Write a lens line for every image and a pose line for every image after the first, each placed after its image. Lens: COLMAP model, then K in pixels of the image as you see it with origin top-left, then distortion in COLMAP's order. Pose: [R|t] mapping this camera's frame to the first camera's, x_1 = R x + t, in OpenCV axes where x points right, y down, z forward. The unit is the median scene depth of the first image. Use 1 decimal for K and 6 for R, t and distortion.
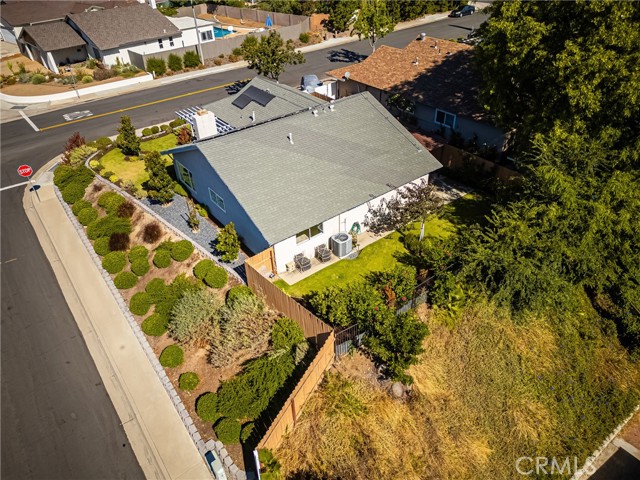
lens RADIAL K [[446.3, 0, 320.0], [0, 446.3, 240.0], [0, 0, 1]] dist [0.085164, -0.082110]
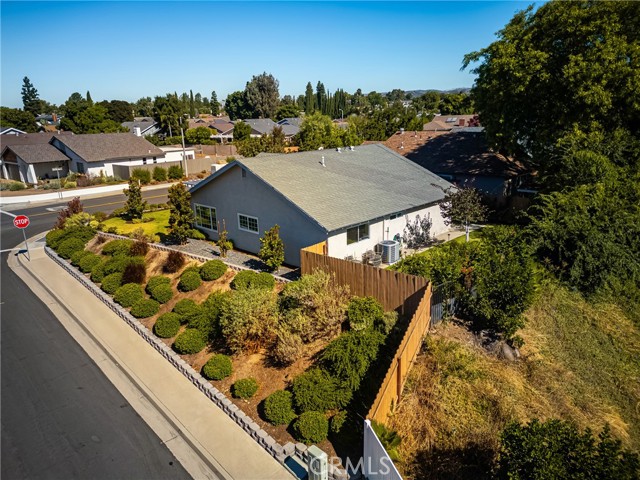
lens RADIAL K [[446.3, 0, 320.0], [0, 446.3, 240.0], [0, 0, 1]] dist [0.085164, -0.082110]
pose [[0.991152, -0.029827, 0.129339, -0.209724], [0.073220, 0.935619, -0.345335, 0.292593], [-0.110712, 0.351750, 0.929524, 0.119281]]
